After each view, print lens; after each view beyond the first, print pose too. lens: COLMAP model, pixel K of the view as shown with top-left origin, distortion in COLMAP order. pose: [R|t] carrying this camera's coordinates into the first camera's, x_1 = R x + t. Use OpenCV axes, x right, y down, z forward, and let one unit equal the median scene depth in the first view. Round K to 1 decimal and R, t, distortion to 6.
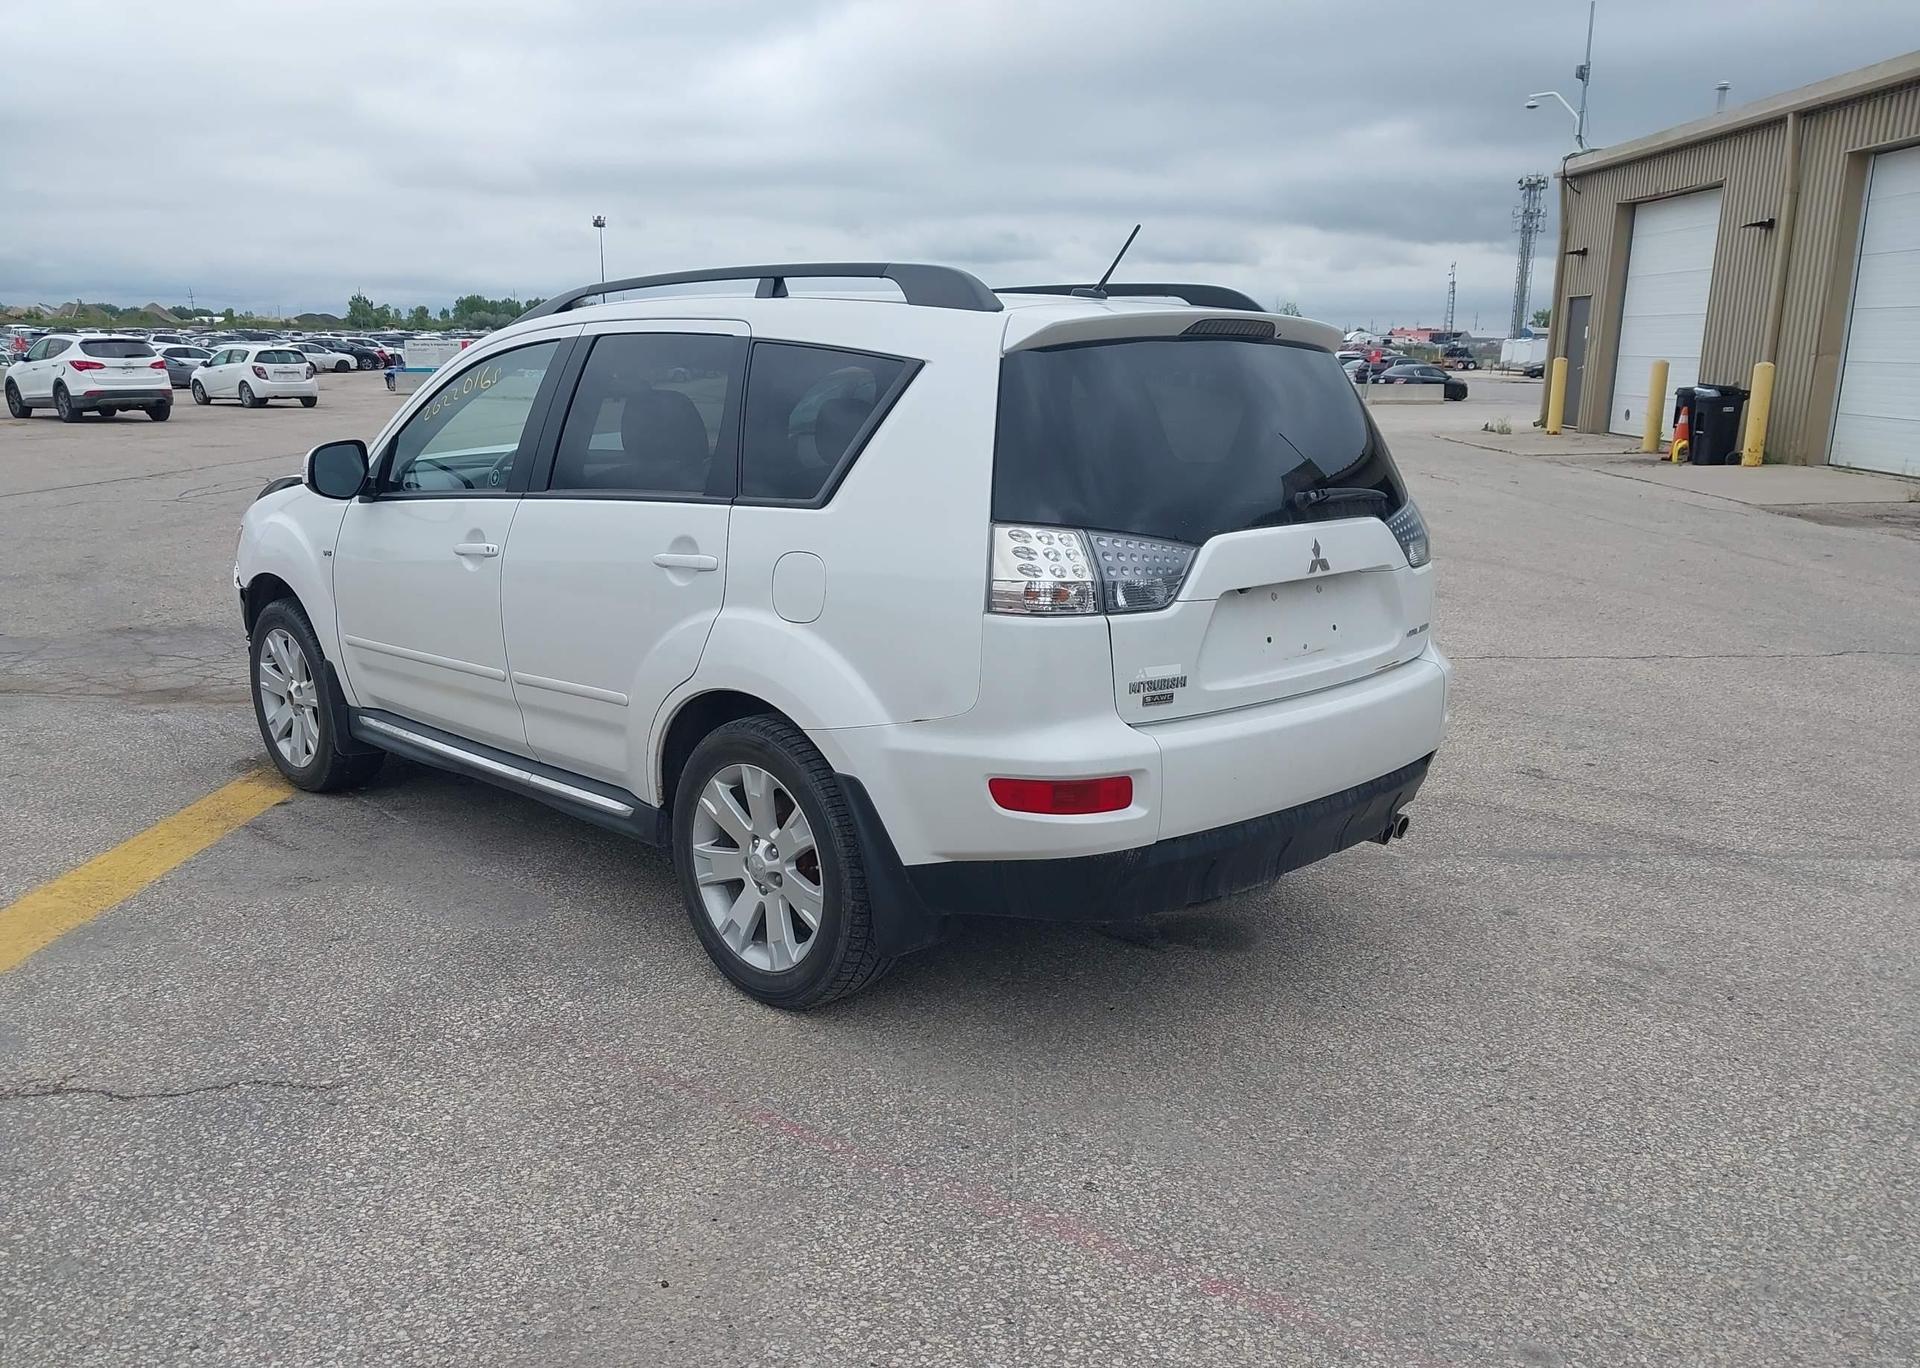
lens RADIAL K [[1533.4, 0, 973.5], [0, 1533.4, 688.3], [0, 0, 1]] dist [0.023010, -0.034665]
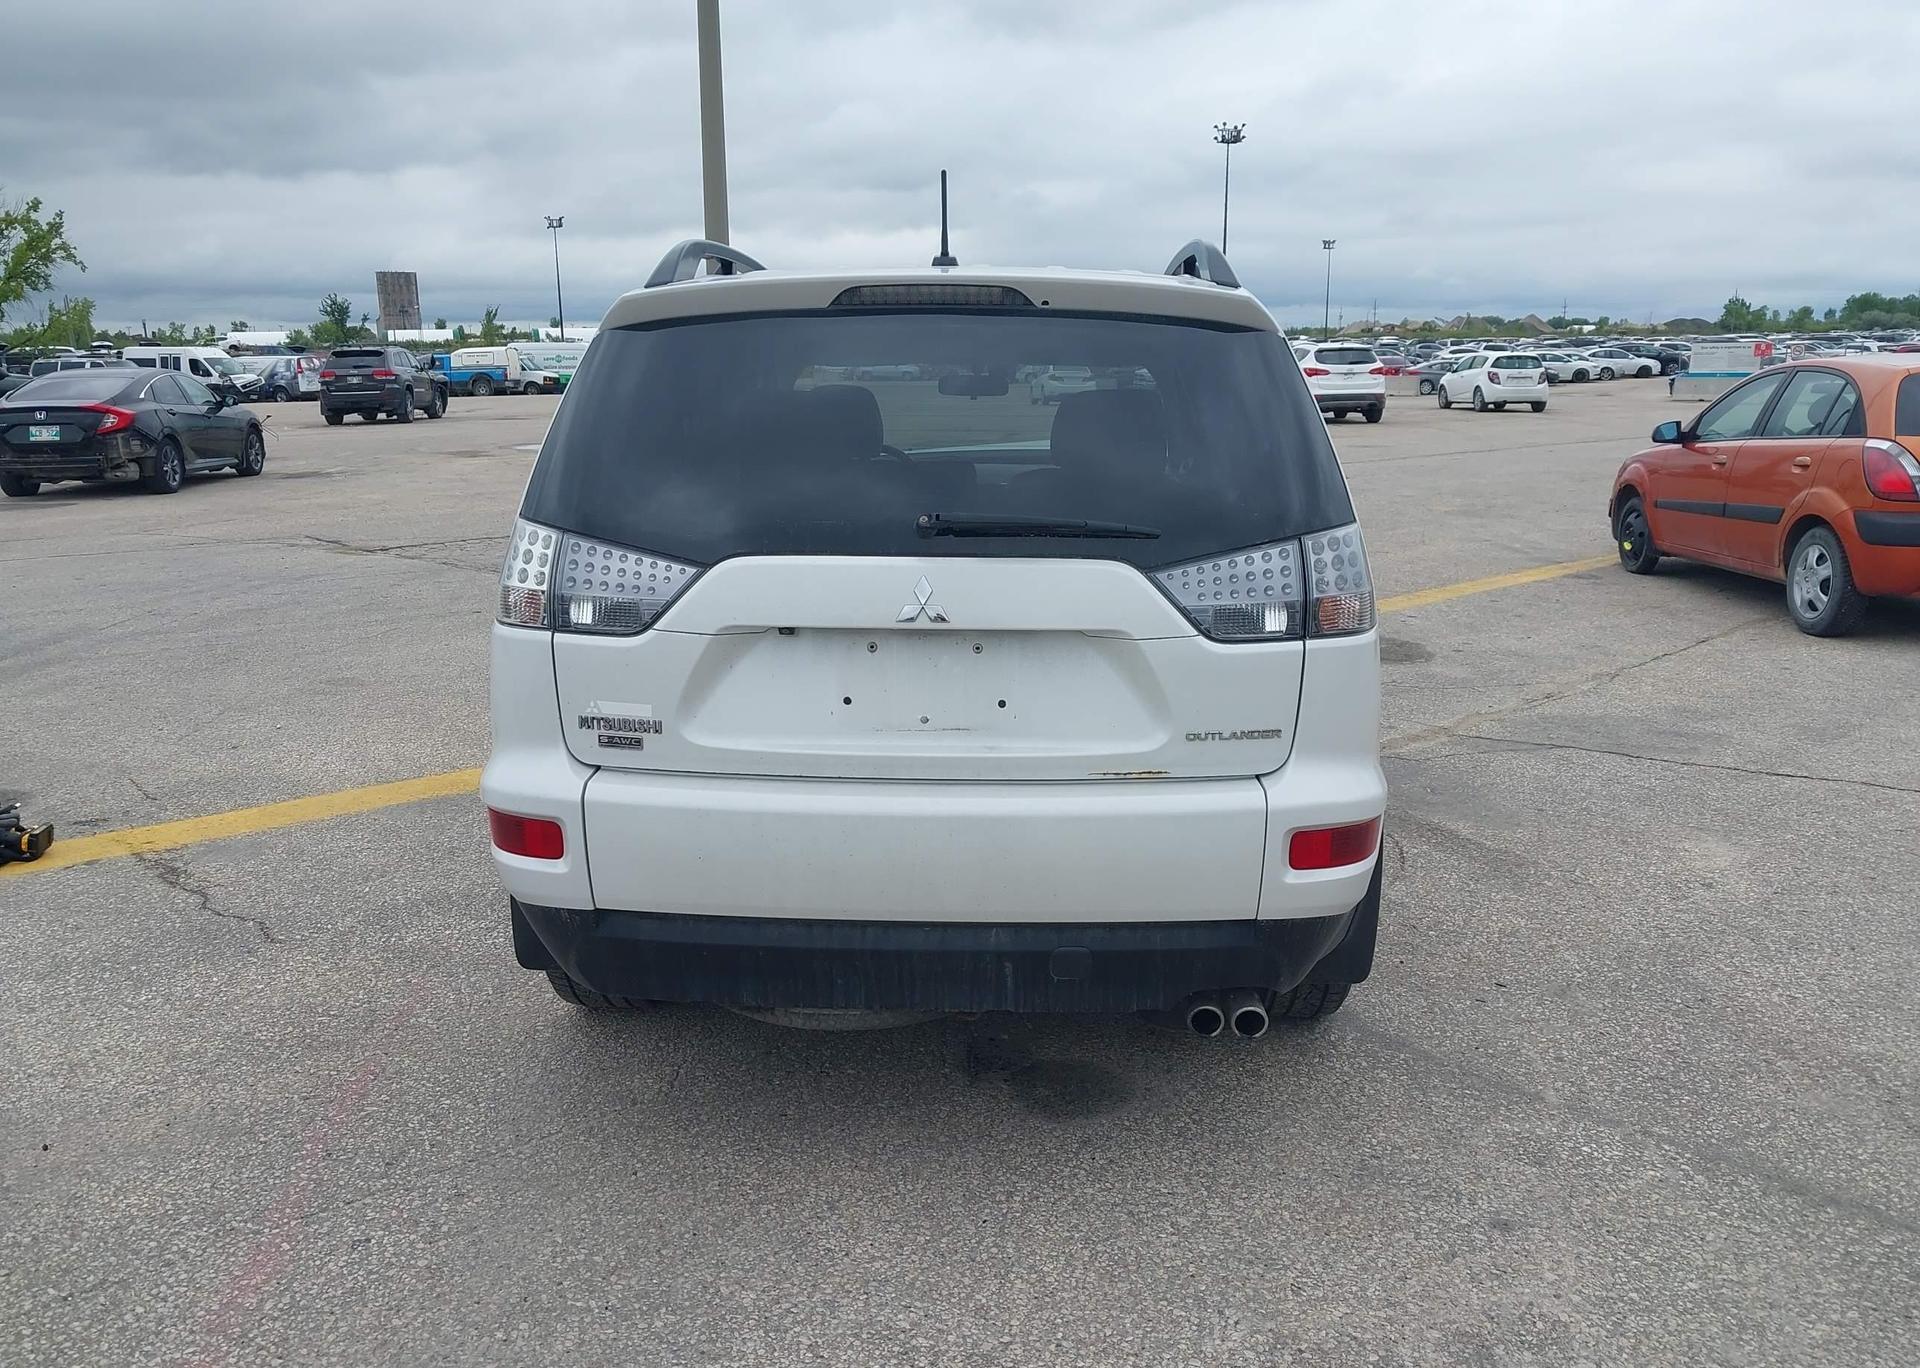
lens RADIAL K [[1533.4, 0, 954.7], [0, 1533.4, 700.8], [0, 0, 1]] dist [0.023010, -0.034665]
pose [[0.671477, 0.148239, -0.726047, 0.138231], [-0.145596, 0.987081, 0.066882, -0.015913], [0.726581, 0.060800, 0.684385, 0.090653]]
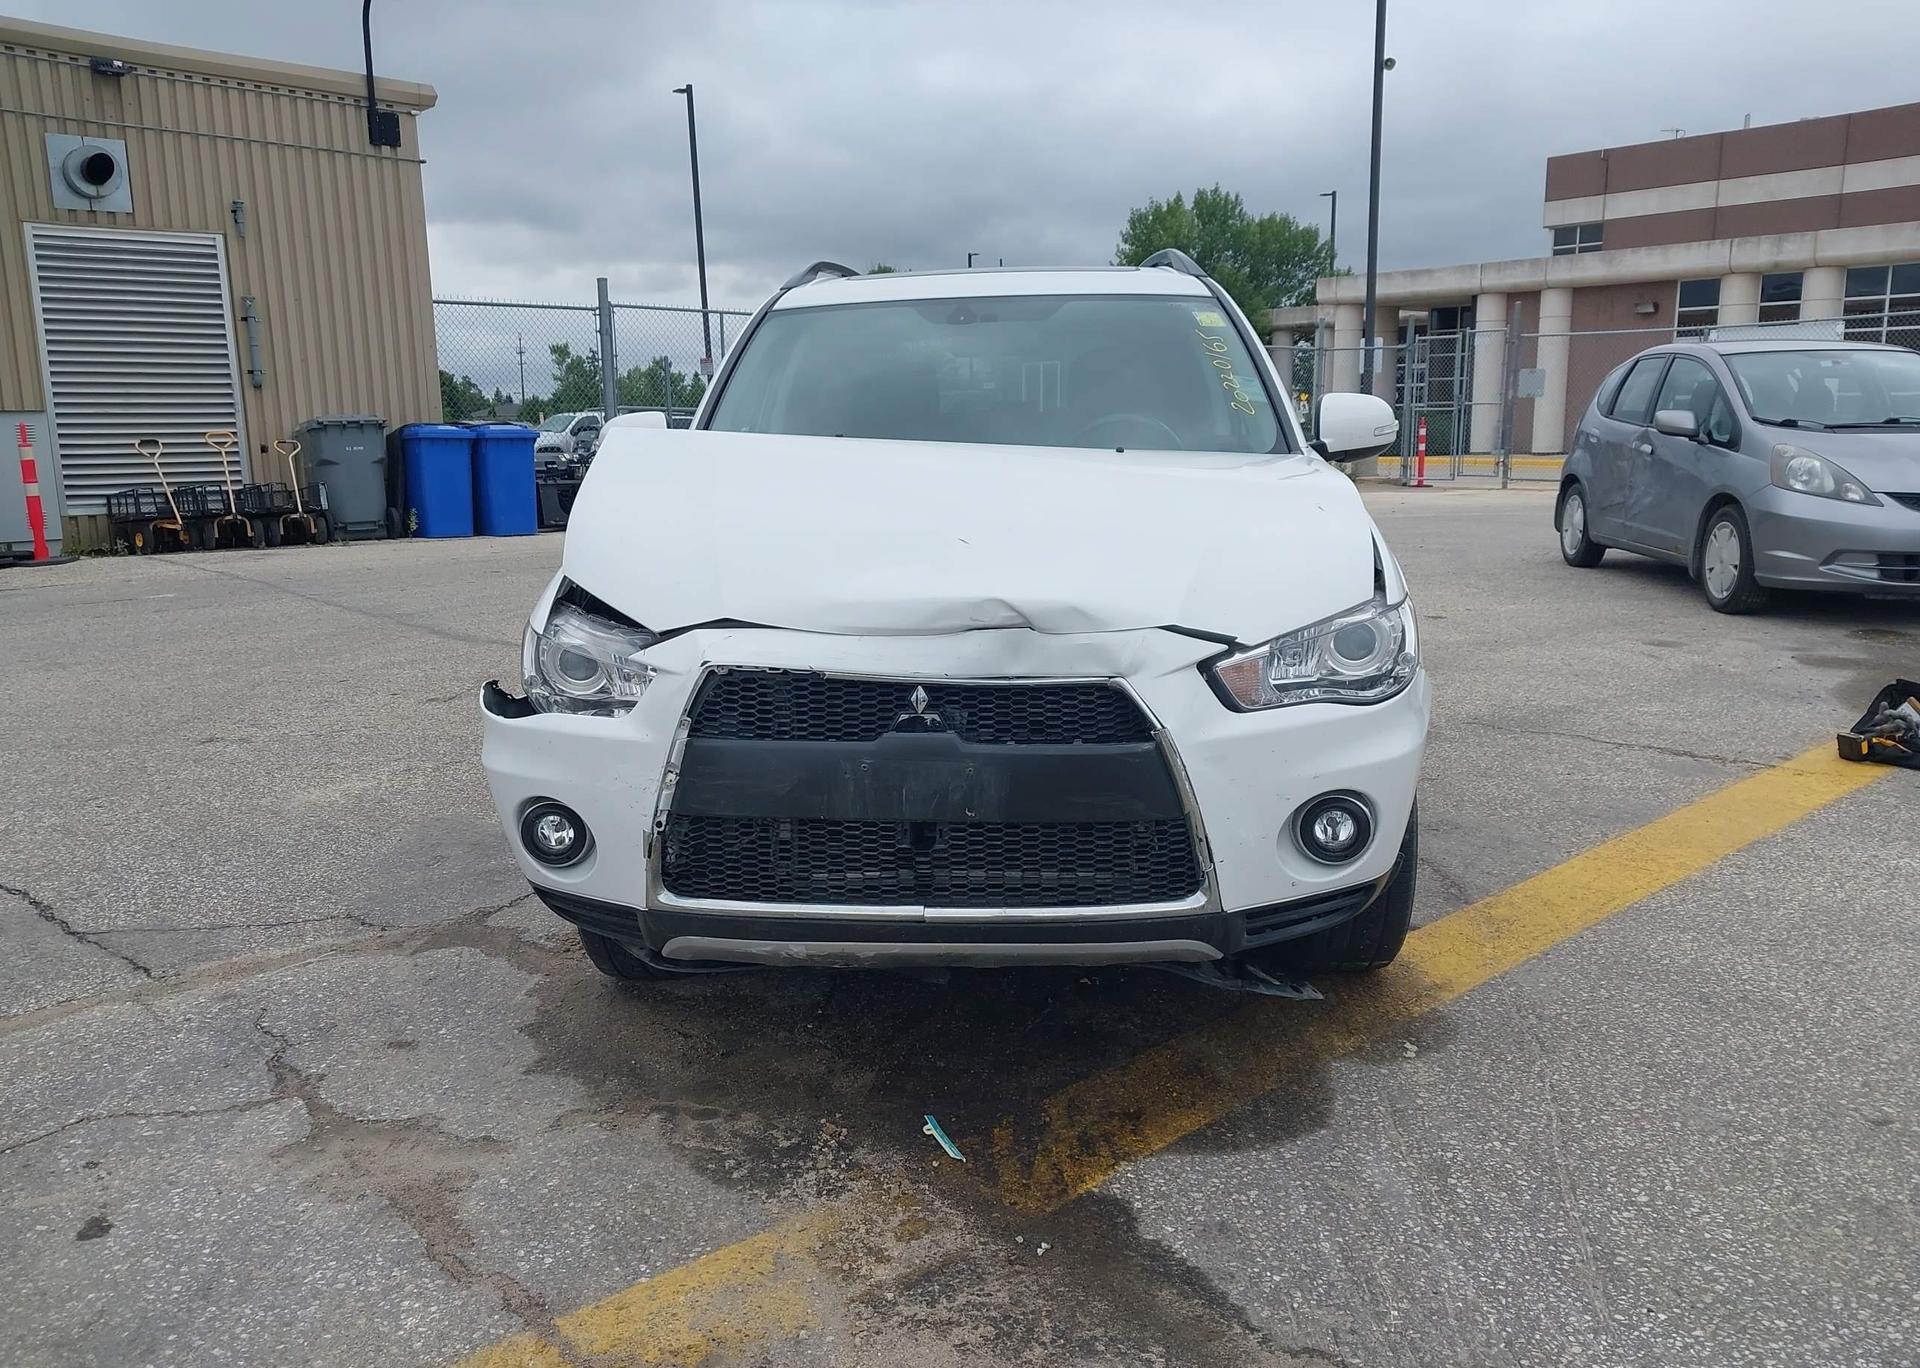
lens RADIAL K [[1533.4, 0, 953.2], [0, 1533.4, 687.9], [0, 0, 1]] dist [0.023010, -0.034665]
pose [[-0.666839, -0.130585, 0.733671, -0.223431], [0.173575, 0.930229, 0.323335, -0.078931], [-0.724705, 0.342959, -0.597647, 0.422868]]
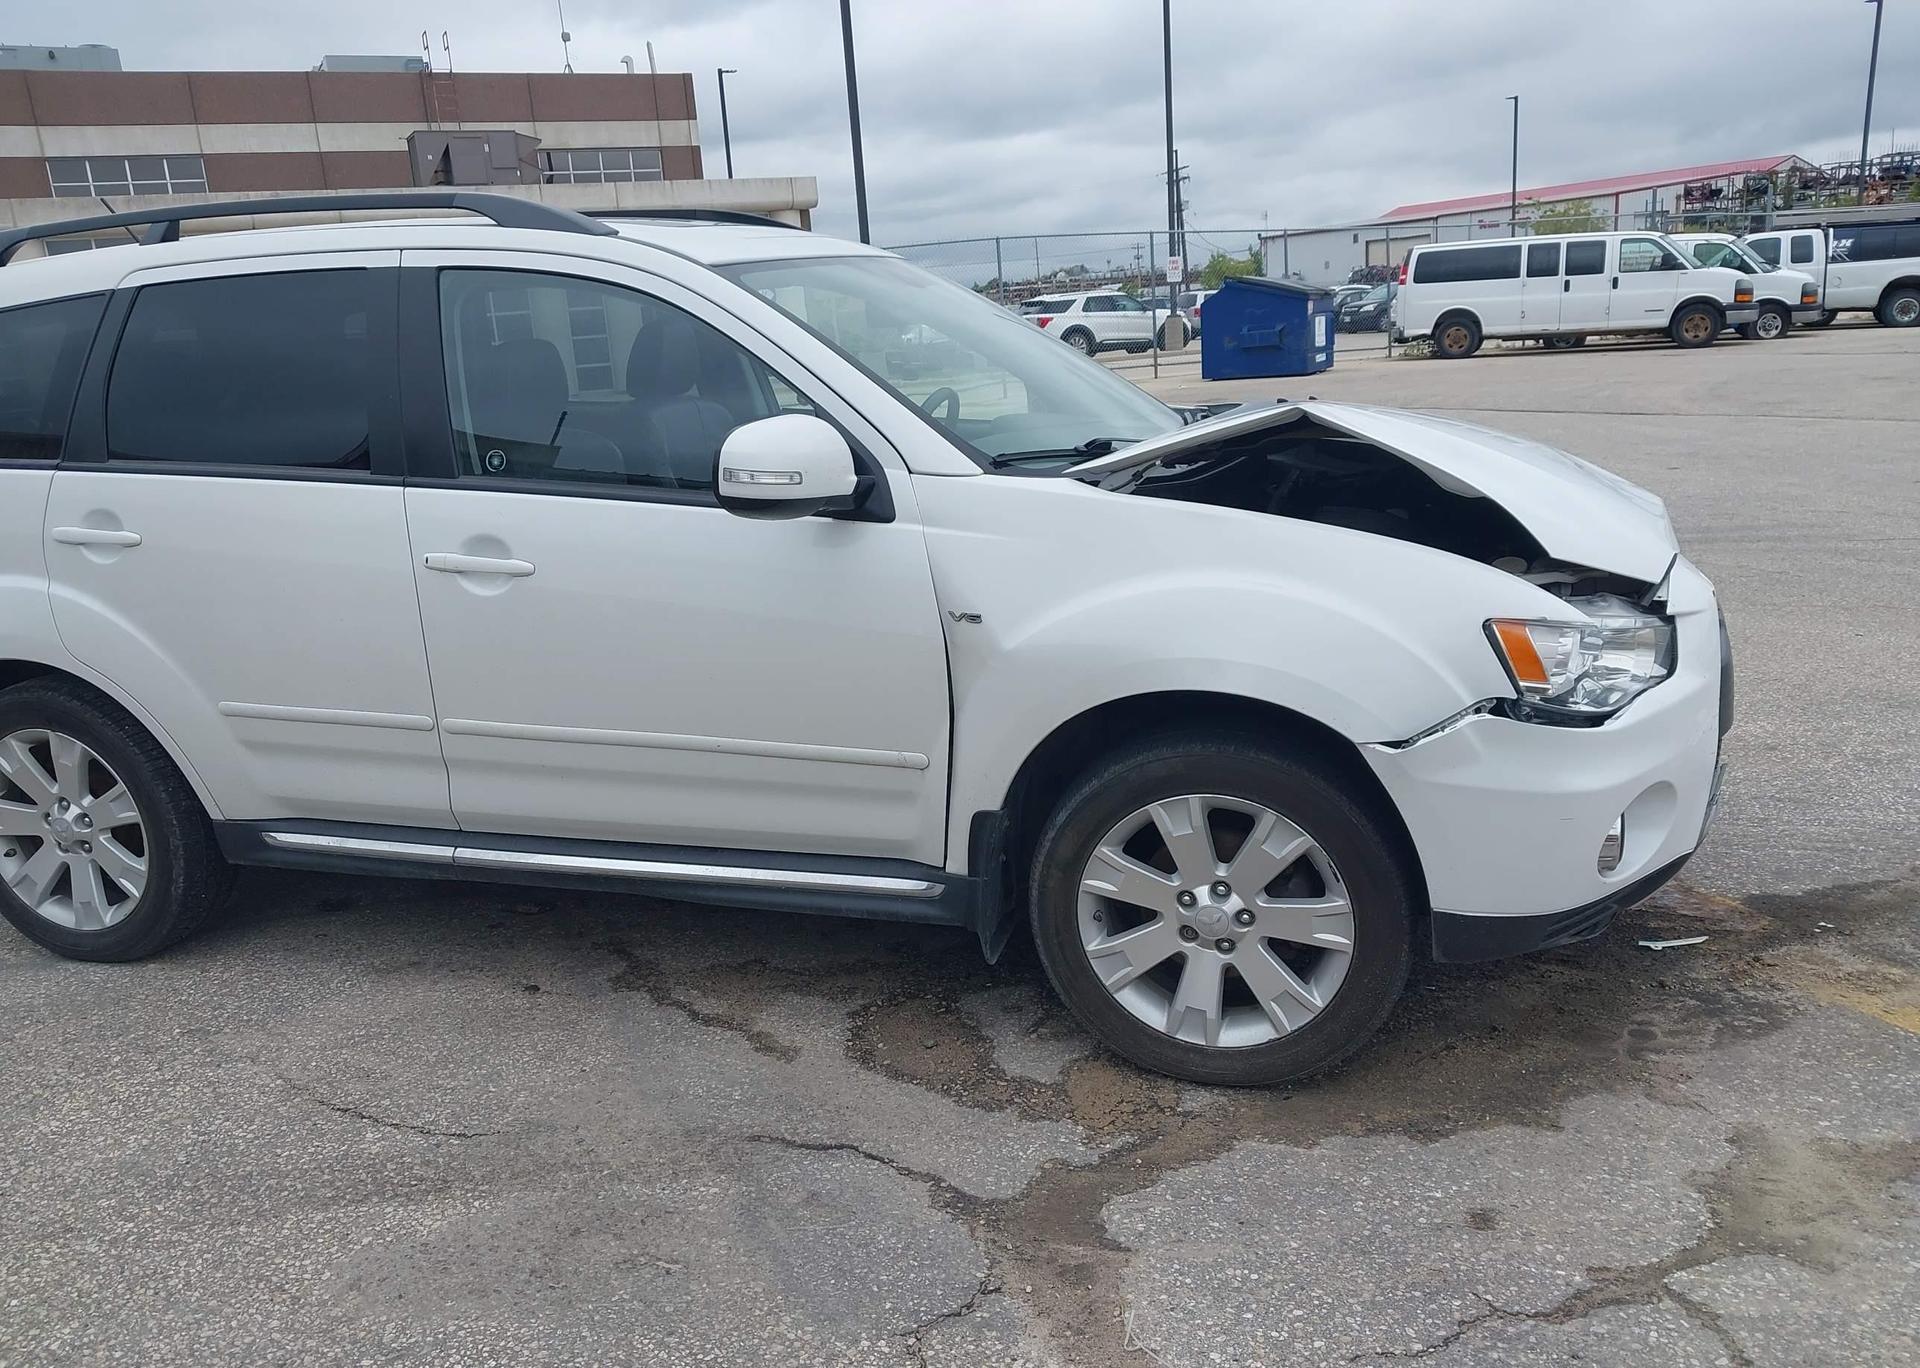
lens RADIAL K [[1533.4, 0, 956.9], [0, 1533.4, 686.0], [0, 0, 1]] dist [0.023010, -0.034665]
pose [[-0.883330, 0.155471, -0.442217, 0.020349], [-0.049507, 0.907176, 0.417828, -0.090439], [0.466129, 0.390973, -0.793640, 0.443056]]
